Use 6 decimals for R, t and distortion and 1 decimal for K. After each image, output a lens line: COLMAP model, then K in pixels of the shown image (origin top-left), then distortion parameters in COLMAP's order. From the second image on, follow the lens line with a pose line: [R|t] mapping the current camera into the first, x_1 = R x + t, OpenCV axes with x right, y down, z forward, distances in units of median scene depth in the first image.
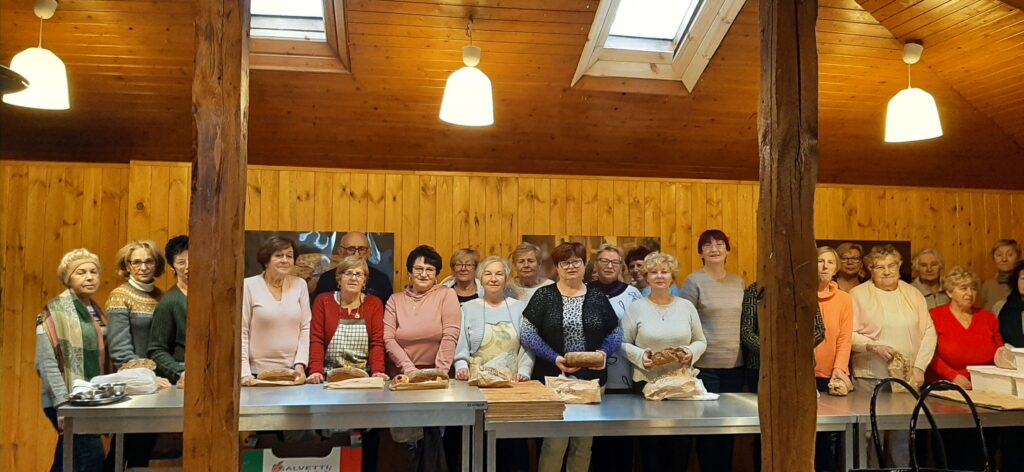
lens RADIAL K [[805.4, 0, 511.4], [0, 805.4, 242.1], [0, 0, 1]] dist [0.050612, -0.085321]
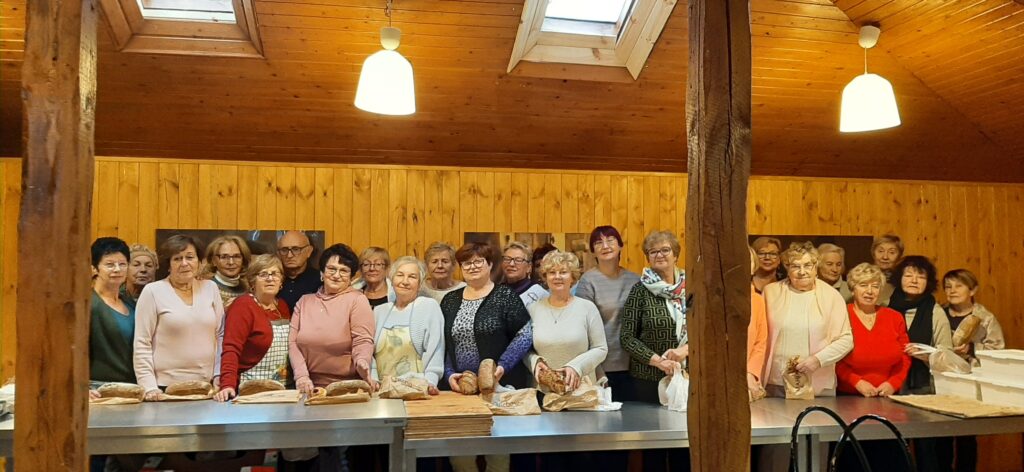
lens RADIAL K [[805.4, 0, 519.3], [0, 805.4, 238.2], [0, 0, 1]] dist [0.050612, -0.085321]
pose [[0.999660, -0.005805, 0.025435, 0.066161], [0.005680, 0.999971, 0.004978, -0.007643], [-0.025463, -0.004832, 0.999664, 0.074877]]
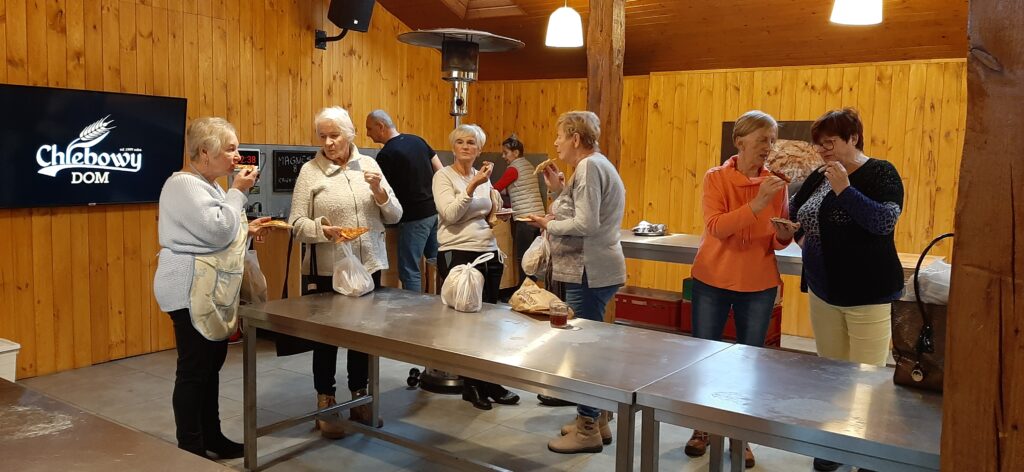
lens RADIAL K [[805.4, 0, 513.9], [0, 805.4, 243.3], [0, 0, 1]] dist [0.050612, -0.085321]
pose [[0.708385, 0.083006, -0.700929, 0.395535], [0.016882, 0.990784, 0.134394, -0.001653], [0.705625, -0.107036, 0.700455, -0.165888]]
